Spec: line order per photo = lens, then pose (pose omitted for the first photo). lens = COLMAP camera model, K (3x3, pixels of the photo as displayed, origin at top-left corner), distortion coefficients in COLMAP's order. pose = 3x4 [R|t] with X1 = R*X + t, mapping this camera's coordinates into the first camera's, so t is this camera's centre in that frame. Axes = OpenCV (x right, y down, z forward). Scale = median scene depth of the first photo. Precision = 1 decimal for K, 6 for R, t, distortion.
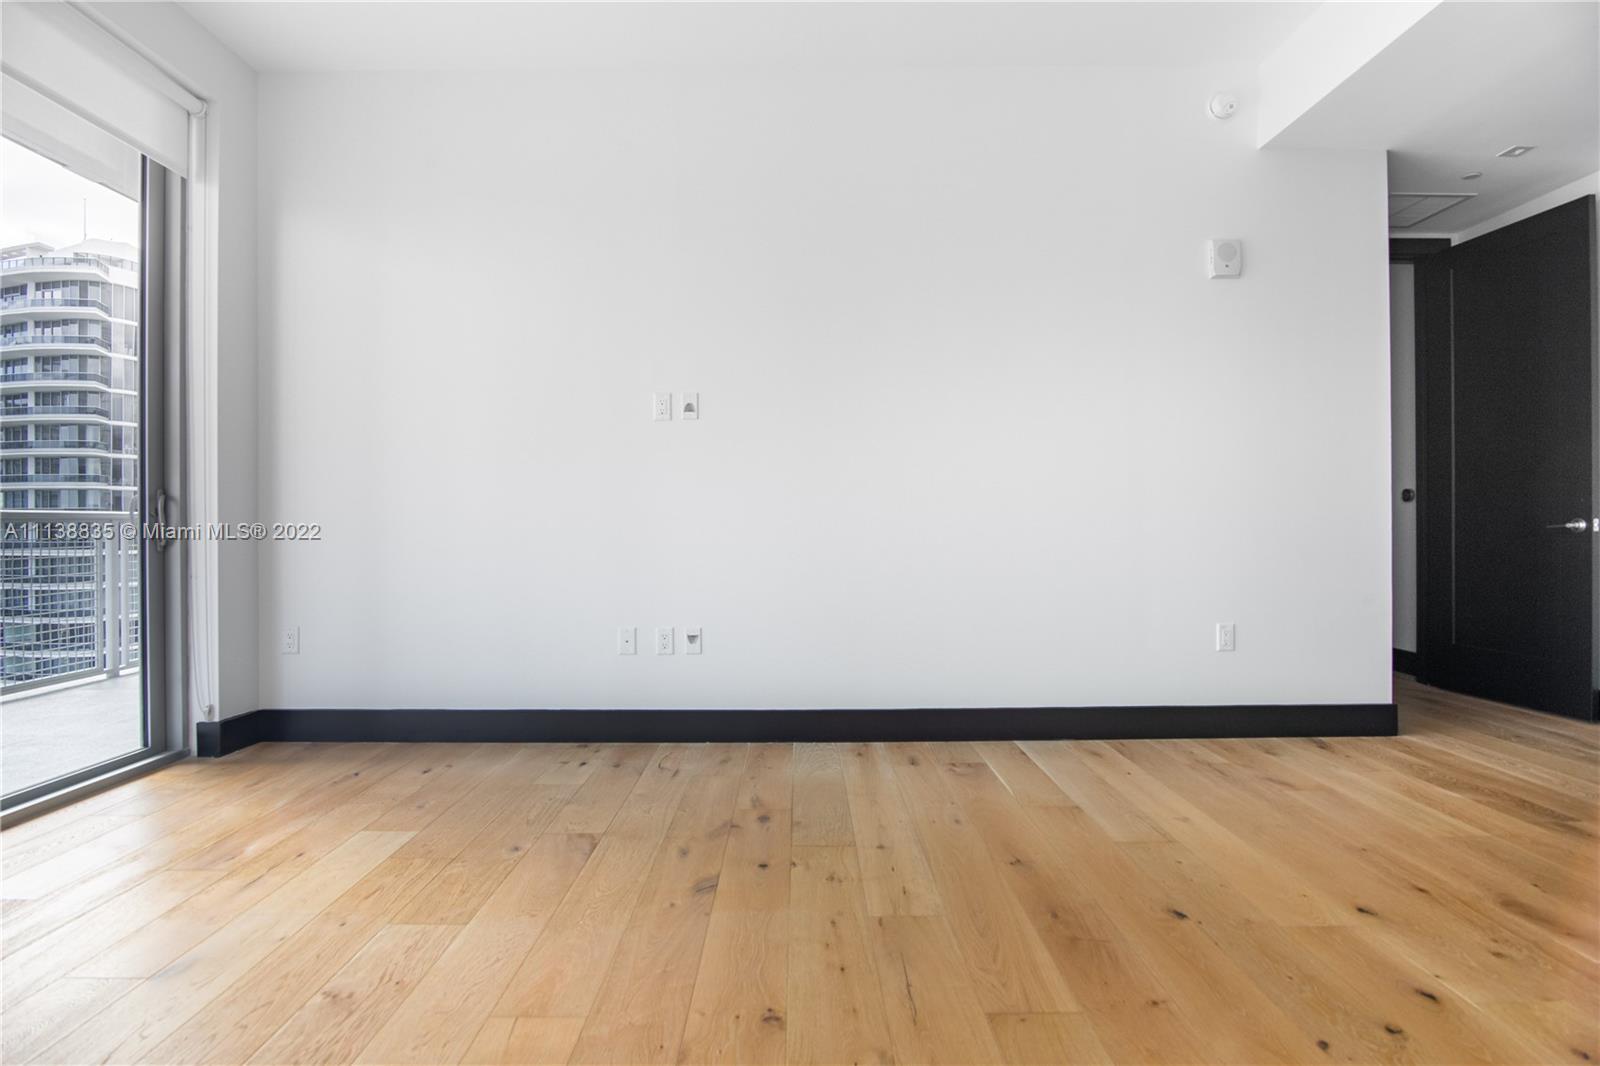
lens RADIAL K [[775.2, 0, 793.2], [0, 775.2, 523.9], [0, 0, 1]] dist [-0.015917, 0.000410]
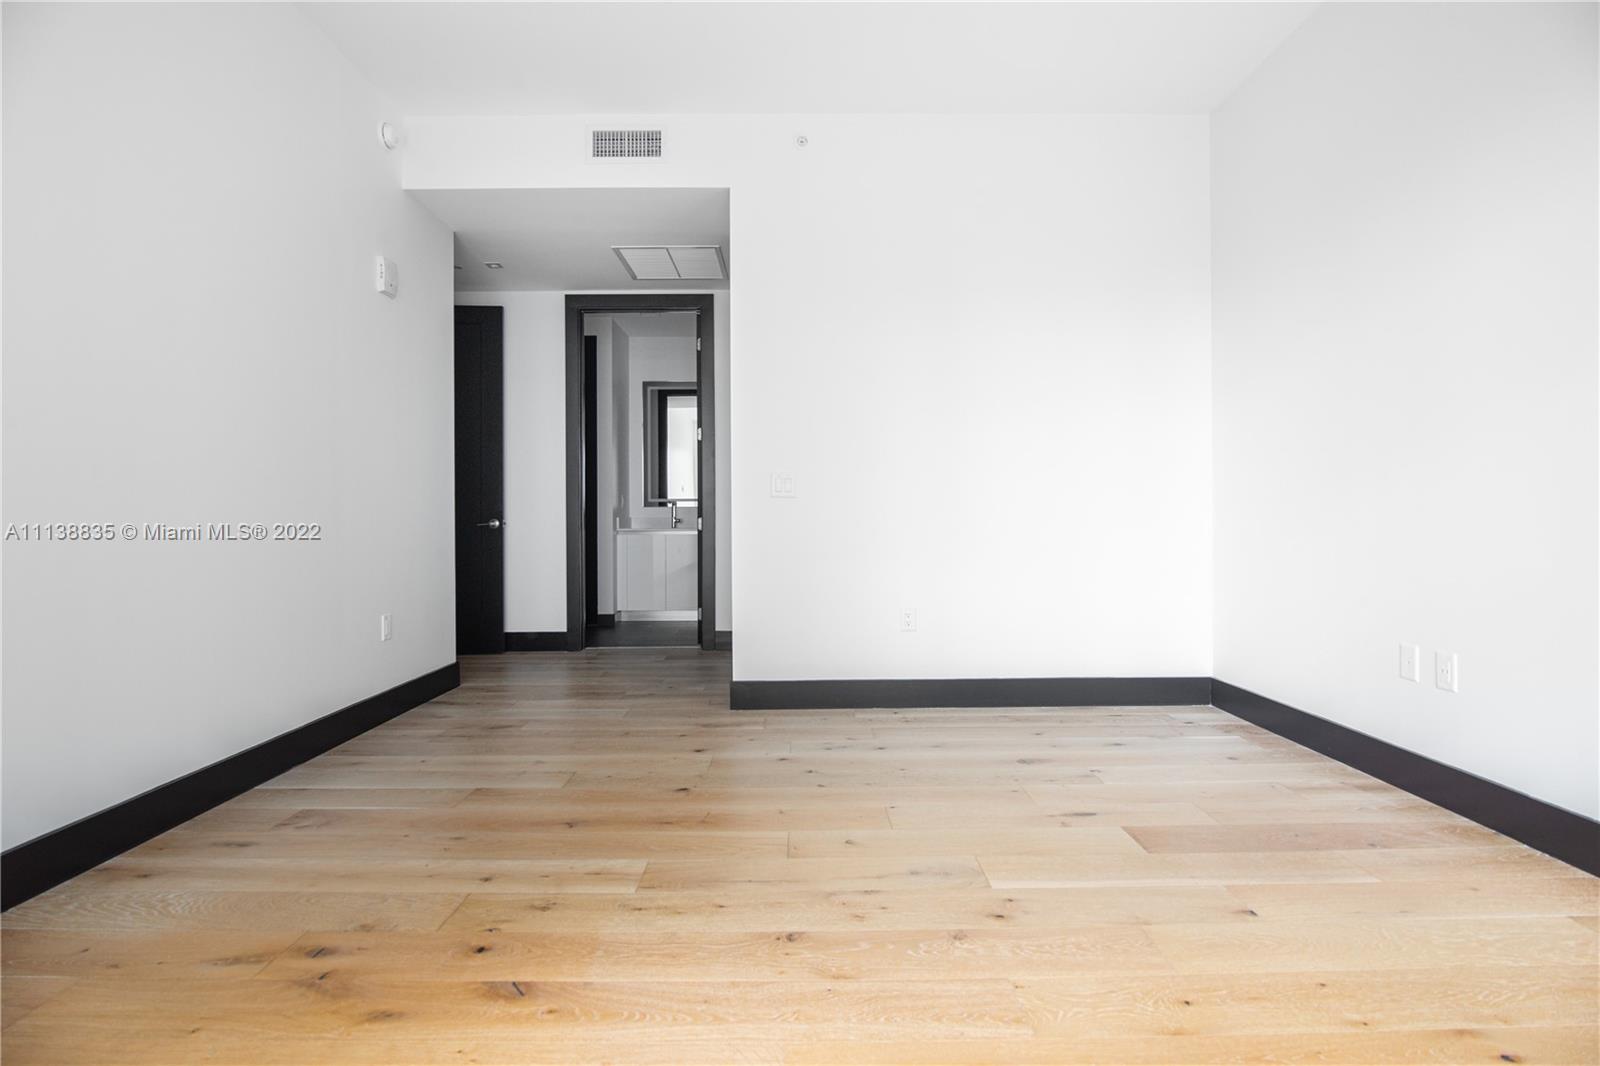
lens RADIAL K [[789.6, 0, 786.9], [0, 789.6, 523.0], [0, 0, 1]] dist [-0.014657, -0.000628]
pose [[0.005101, 0.000615, 0.999987, -0.594111], [0.002390, 0.999997, -0.000627, 0.003107], [-0.999984, 0.002394, 0.005099, 0.477407]]
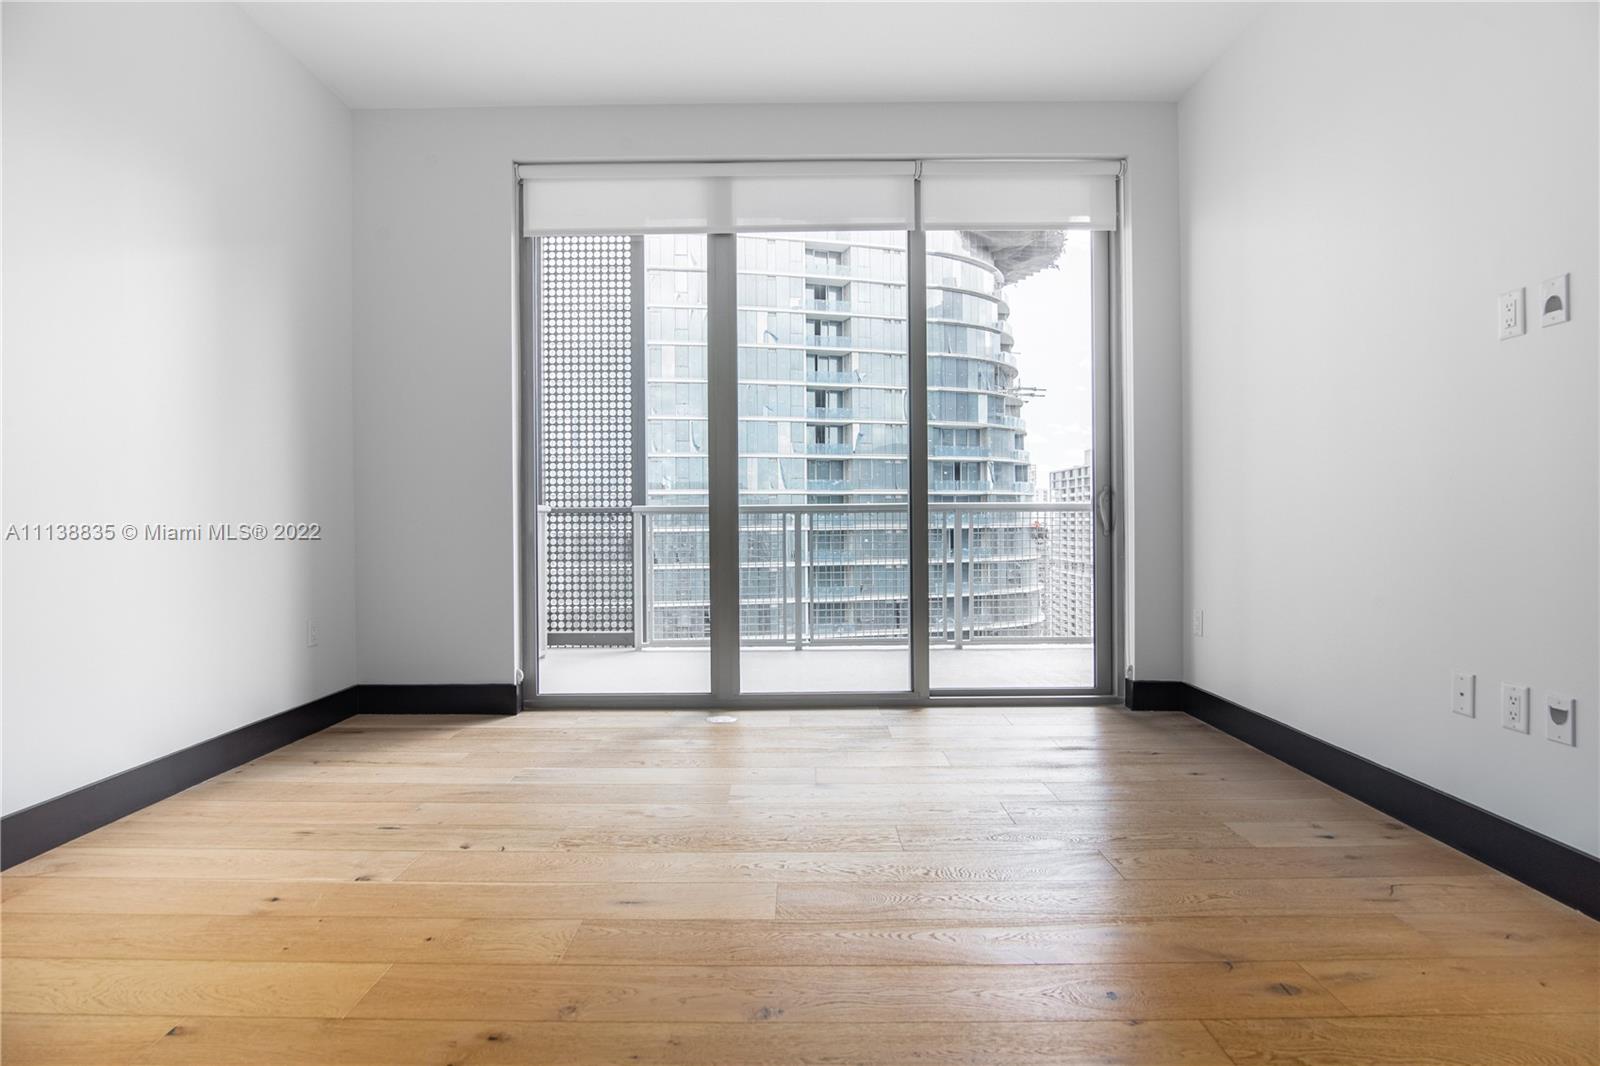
lens RADIAL K [[775.2, 0, 793.2], [0, 775.2, 523.9], [0, 0, 1]] dist [-0.015917, 0.000410]
pose [[0.012224, 0.009603, -0.999879, 0.463103], [0.007775, 0.999923, 0.009699, -0.000013], [0.999895, -0.007893, 0.012149, 0.493667]]
